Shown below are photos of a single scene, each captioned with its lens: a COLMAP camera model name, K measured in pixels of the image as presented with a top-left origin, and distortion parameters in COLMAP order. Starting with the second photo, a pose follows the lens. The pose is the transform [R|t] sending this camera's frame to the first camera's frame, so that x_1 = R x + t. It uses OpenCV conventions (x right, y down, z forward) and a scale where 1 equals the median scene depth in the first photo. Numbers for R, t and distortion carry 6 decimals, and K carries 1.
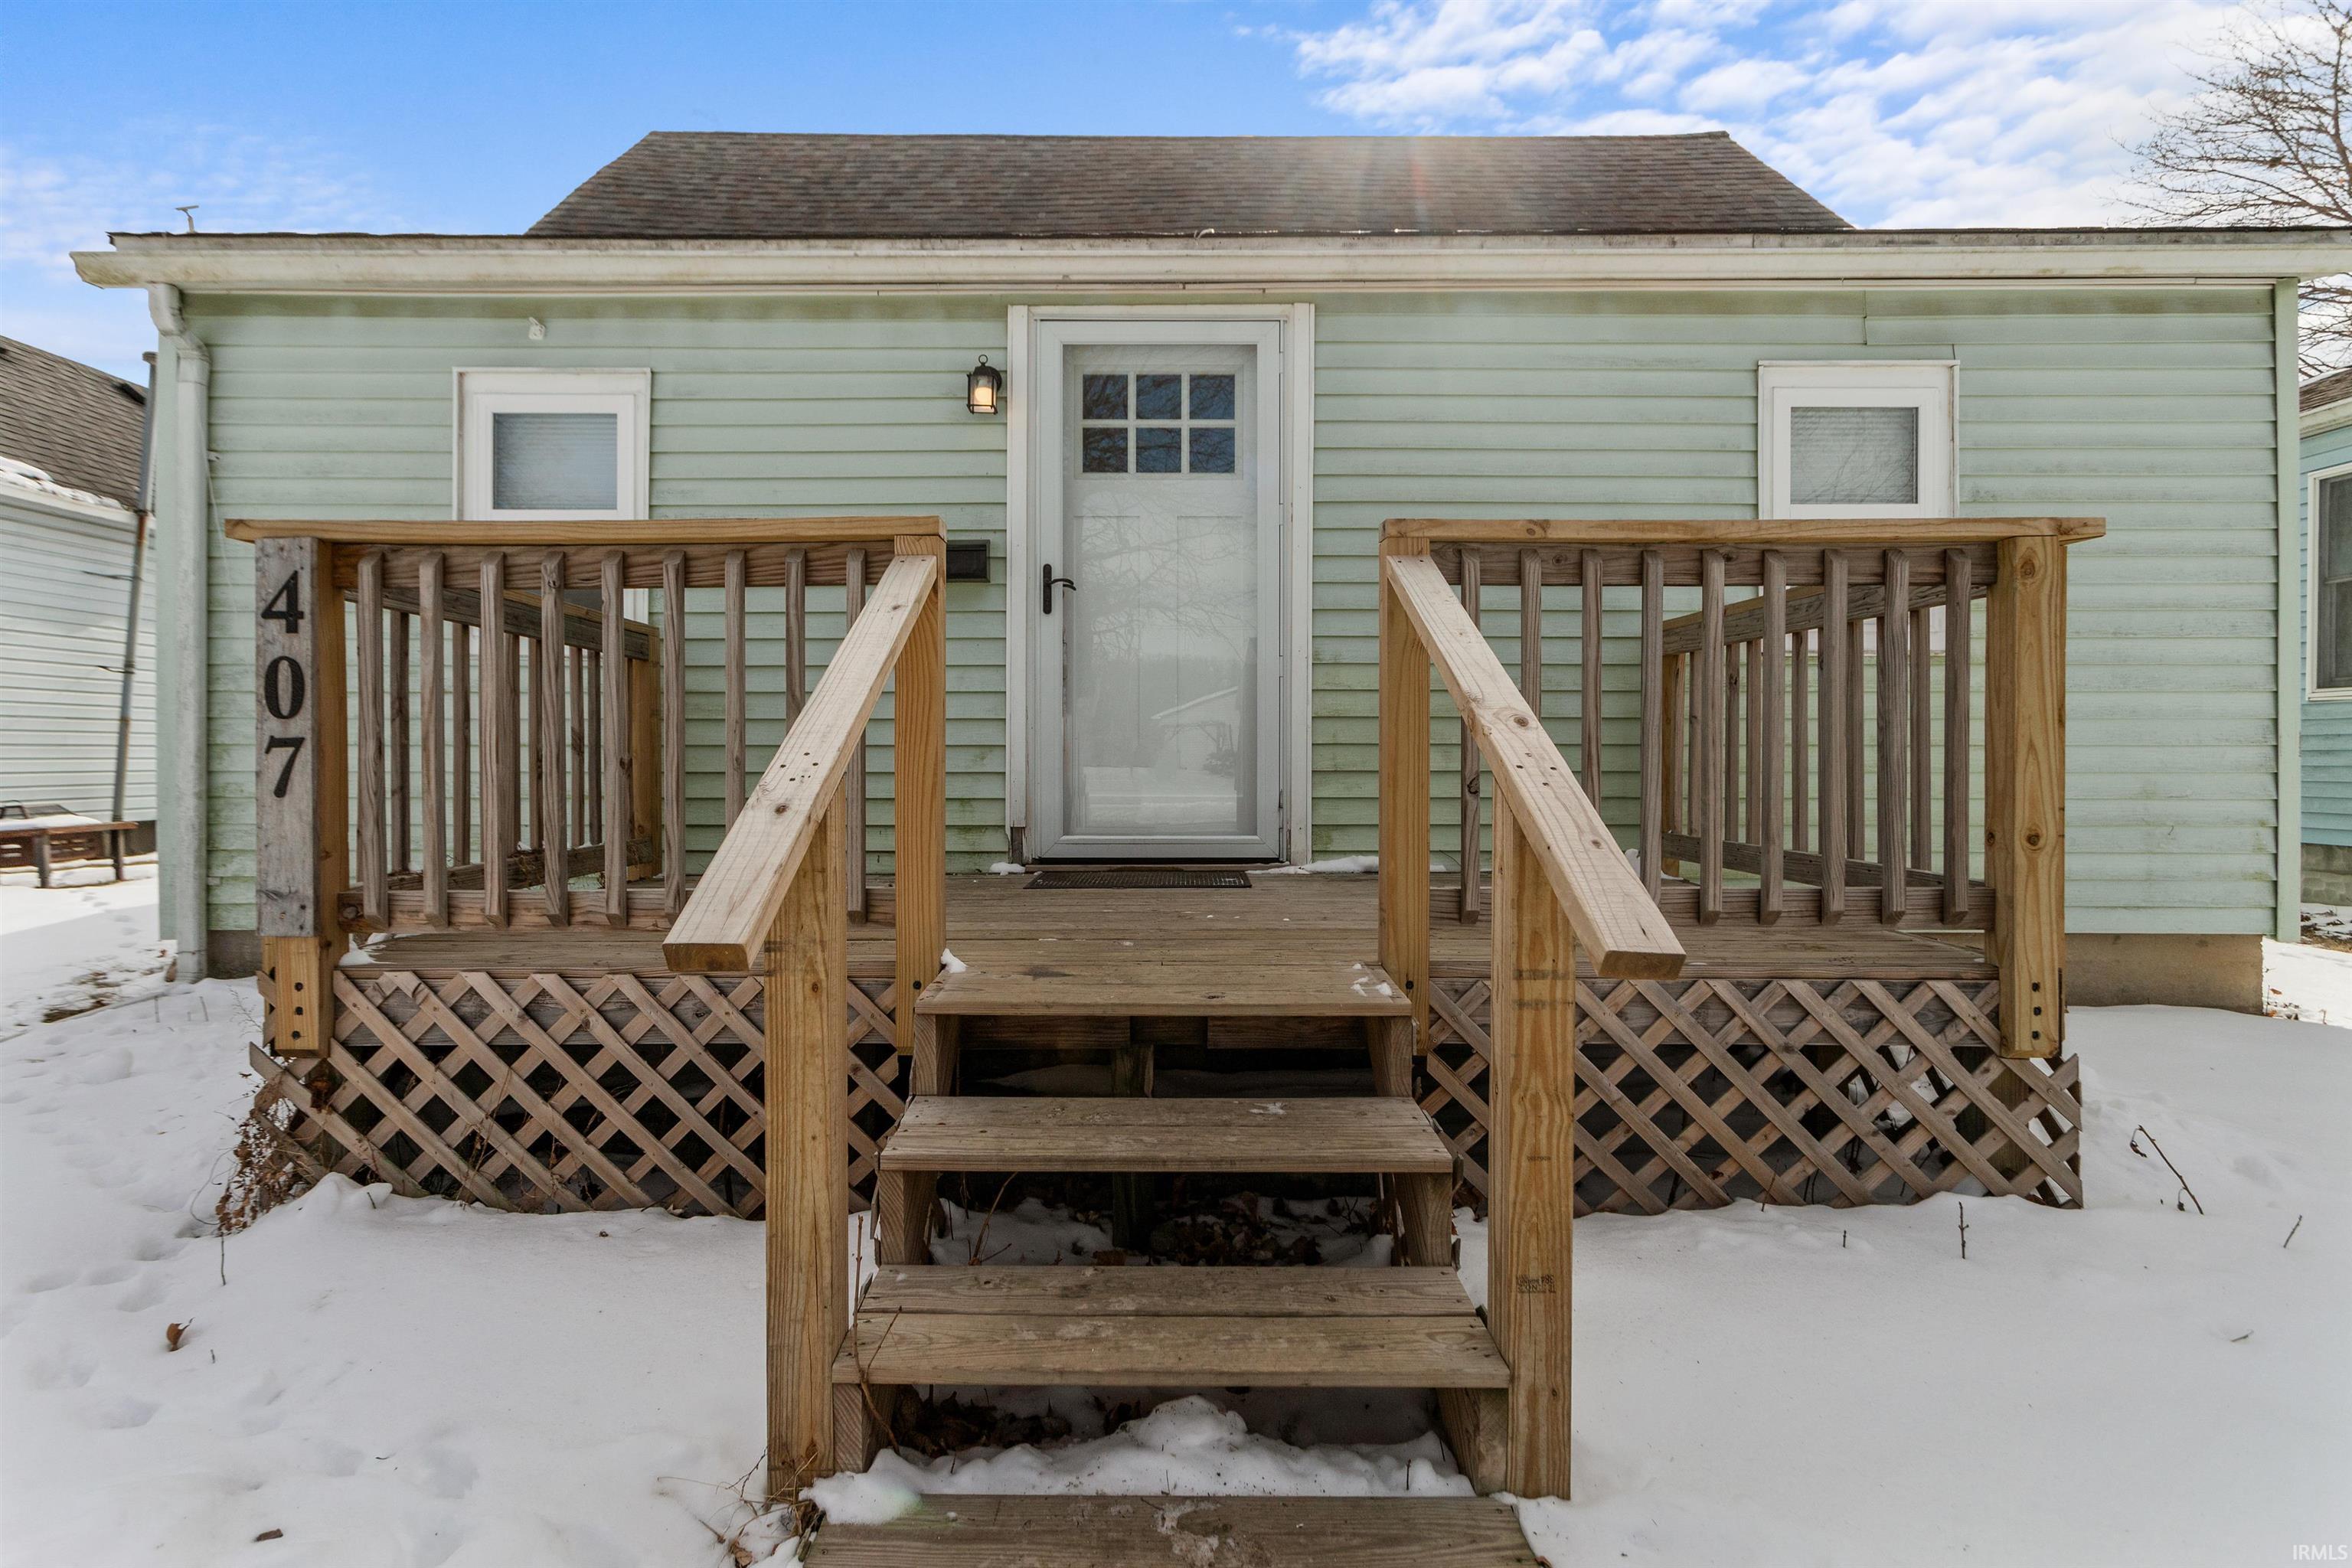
lens RADIAL K [[1111.8, 0, 1163.2], [0, 1111.8, 766.8], [0, 0, 1]] dist [0.000914, 0.002067]
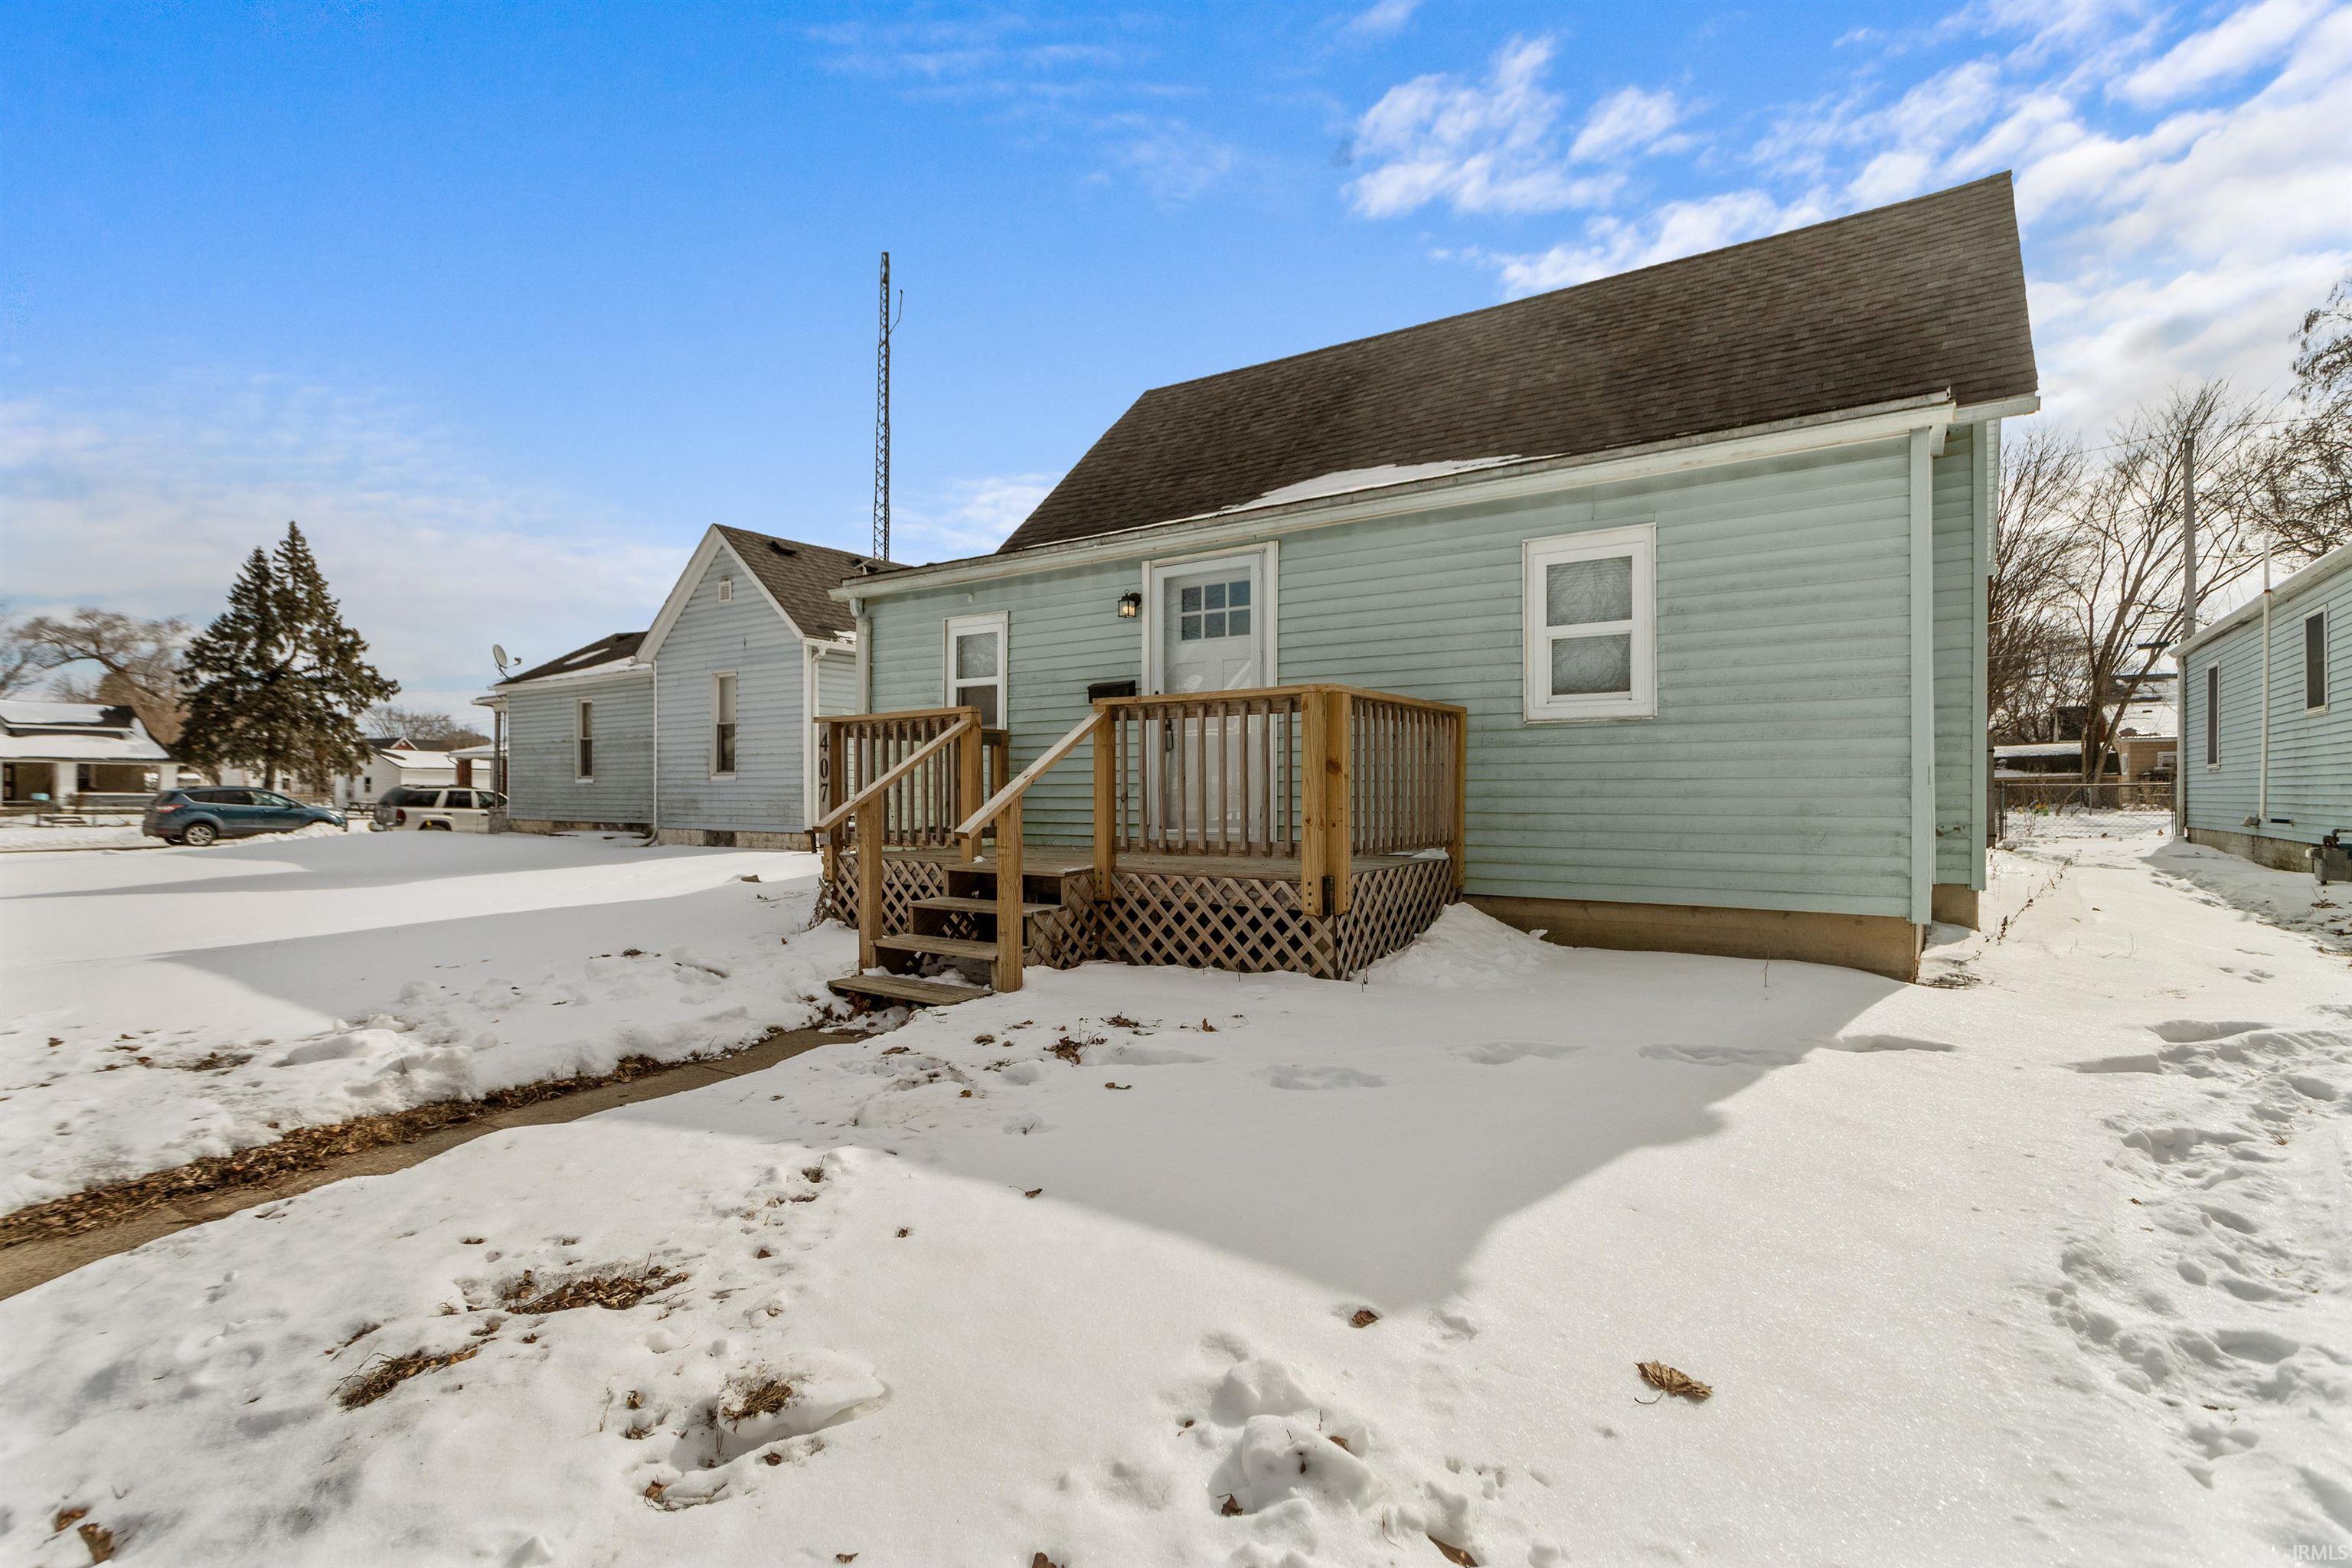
lens RADIAL K [[1111.8, 0, 1167.7], [0, 1111.8, 783.6], [0, 0, 1]] dist [0.000914, 0.002067]
pose [[0.824696, -0.007363, -0.565529, 1.014900], [-0.002085, 0.999869, -0.016059, 0.013092], [0.565573, 0.014423, 0.824572, -0.602496]]
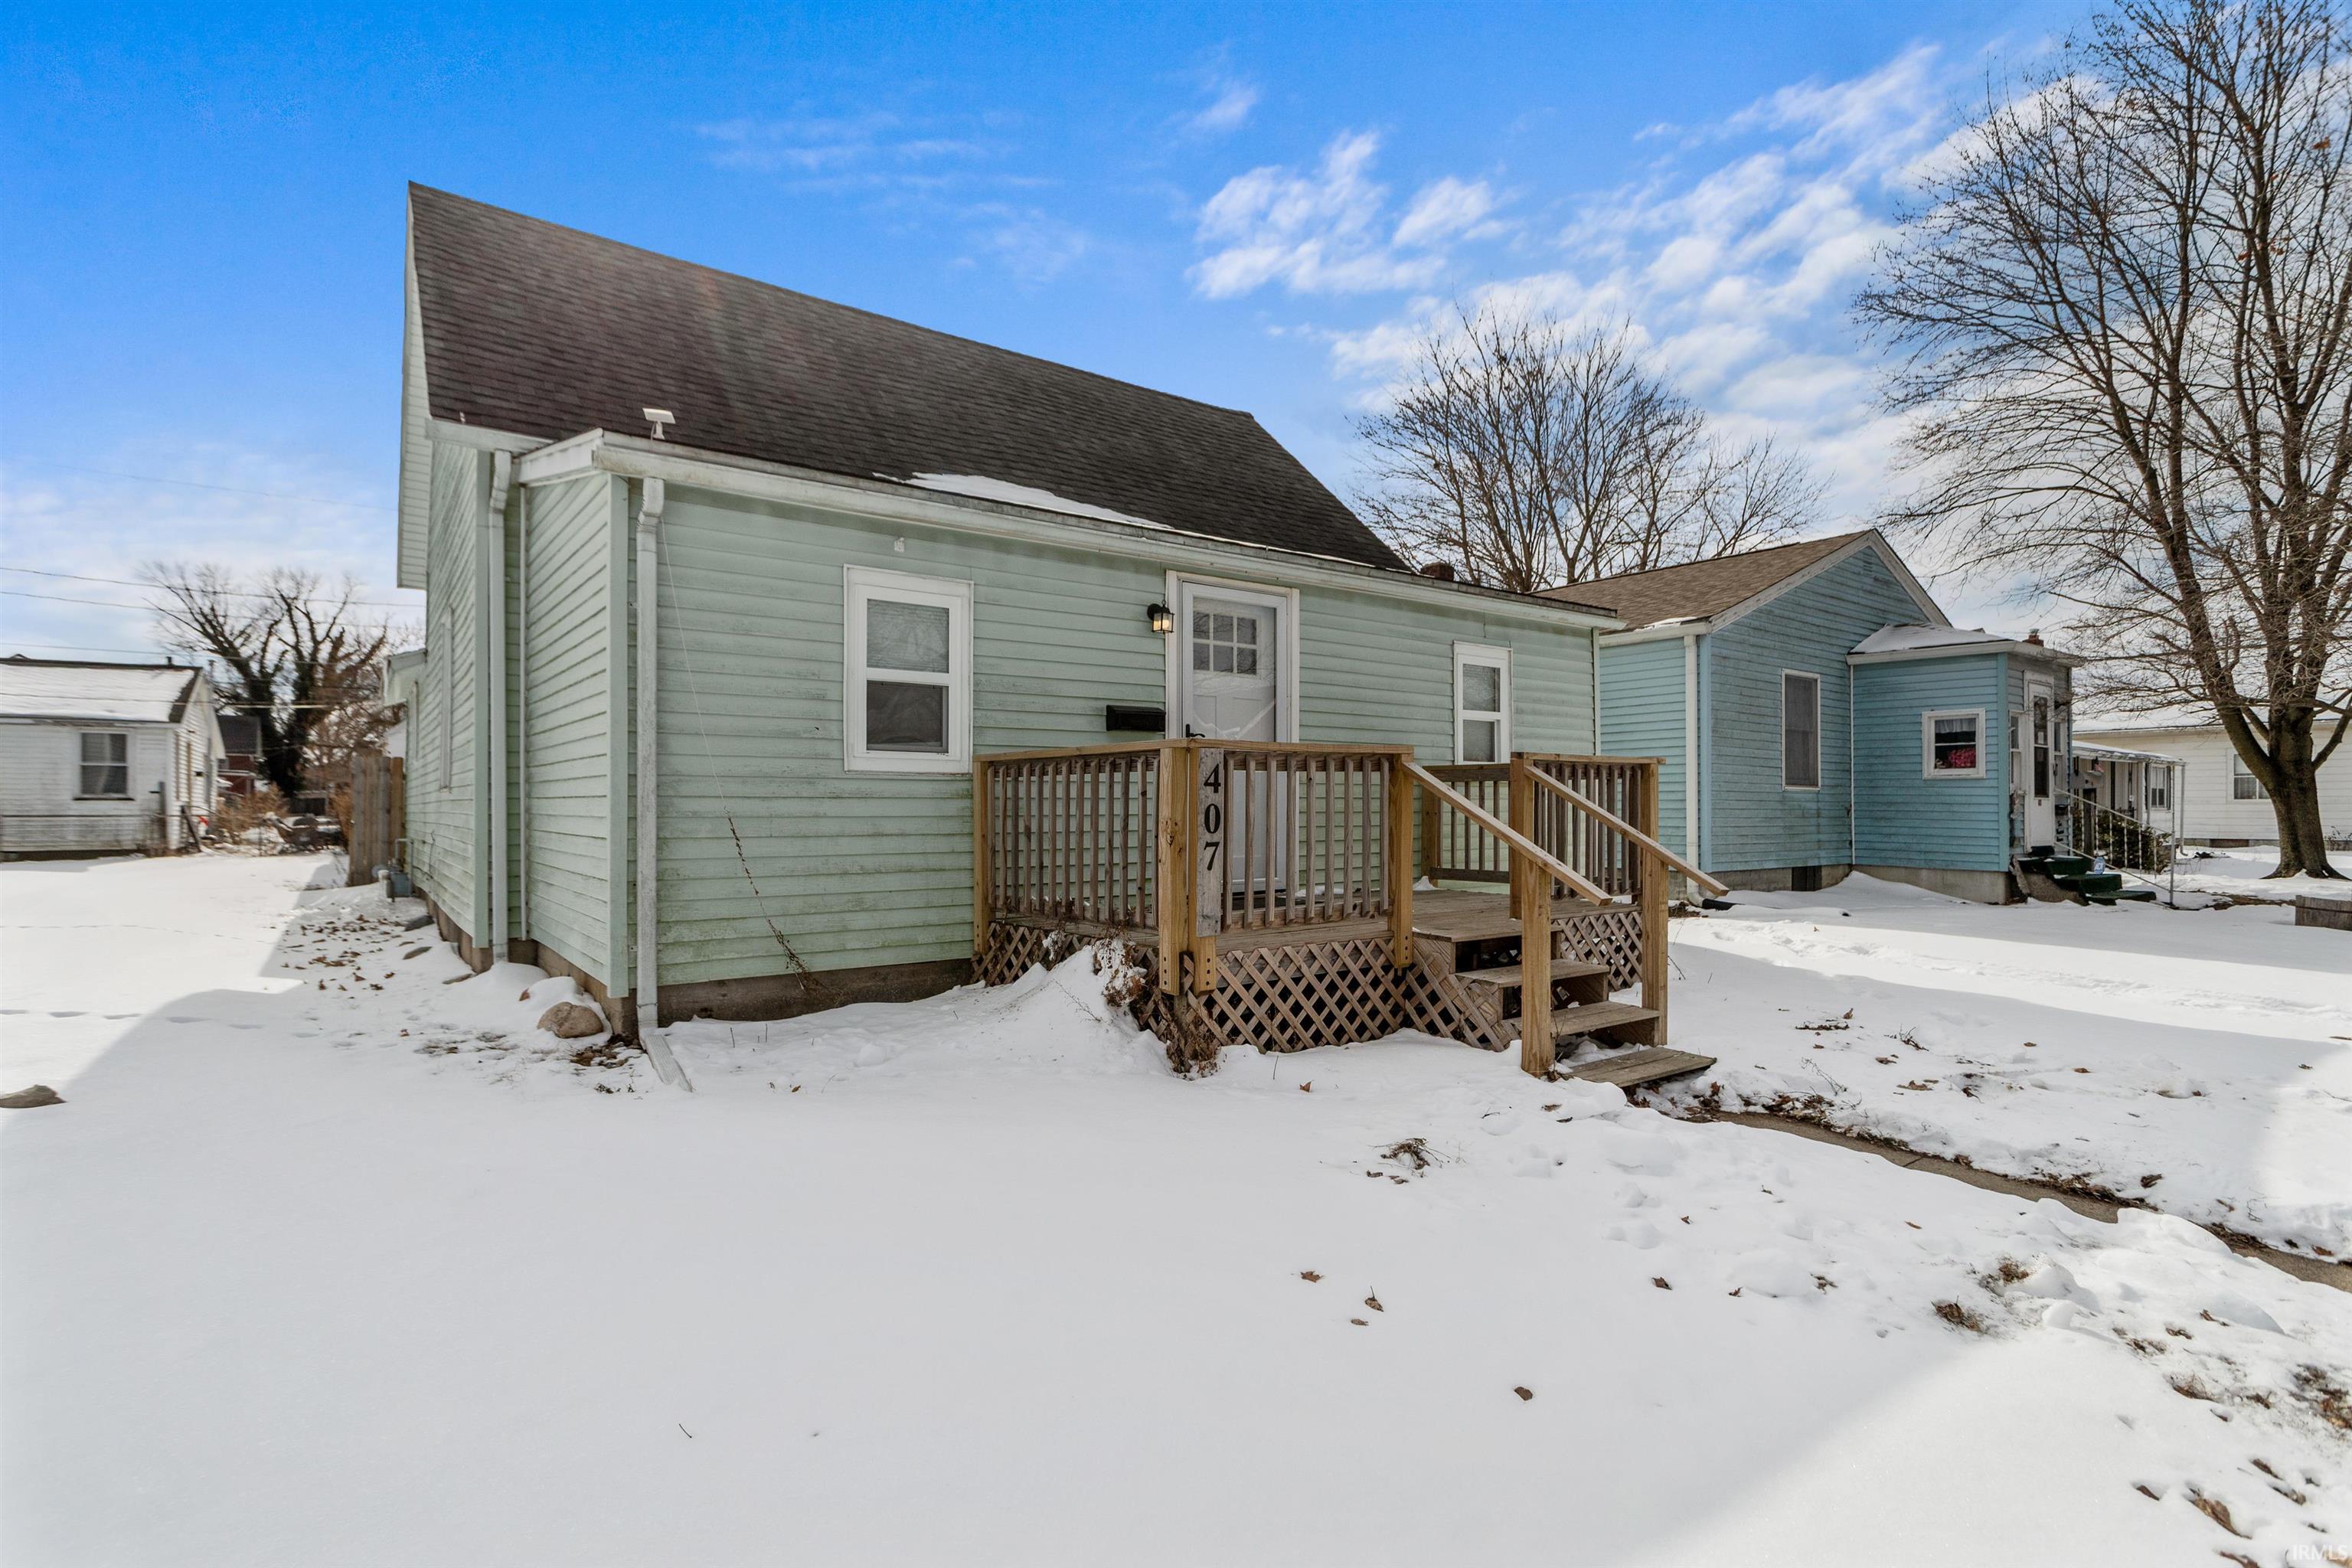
lens RADIAL K [[1111.8, 0, 1175.8], [0, 1111.8, 796.4], [0, 0, 1]] dist [0.000914, 0.002067]
pose [[0.796640, 0.001414, 0.604452, -1.146408], [0.010105, 0.999826, -0.015658, -0.043648], [-0.604369, 0.018582, 0.796488, -0.346466]]
